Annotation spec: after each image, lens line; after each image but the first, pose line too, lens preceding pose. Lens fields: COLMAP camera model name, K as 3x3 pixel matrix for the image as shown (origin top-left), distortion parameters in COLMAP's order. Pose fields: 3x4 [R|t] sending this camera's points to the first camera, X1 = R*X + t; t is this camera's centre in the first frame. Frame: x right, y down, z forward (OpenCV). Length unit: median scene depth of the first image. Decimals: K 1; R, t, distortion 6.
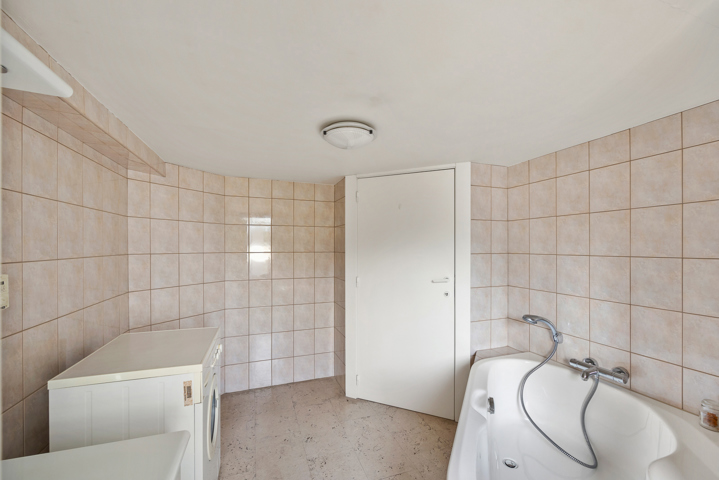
lens RADIAL K [[290.1, 0, 359.1], [0, 290.1, 245.4], [0, 0, 1]] dist [-0.000144, 0.000000]
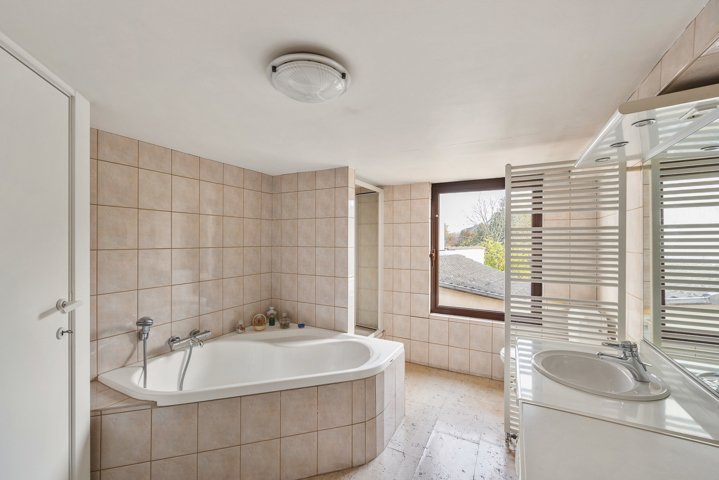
lens RADIAL K [[290.1, 0, 359.6], [0, 290.1, 240.3], [0, 0, 1]] dist [-0.000144, 0.000000]
pose [[-0.676346, 0.016034, 0.736409, -0.581251], [0.008298, 0.999865, -0.014149, 0.026843], [-0.736537, -0.003459, -0.676388, 1.263159]]
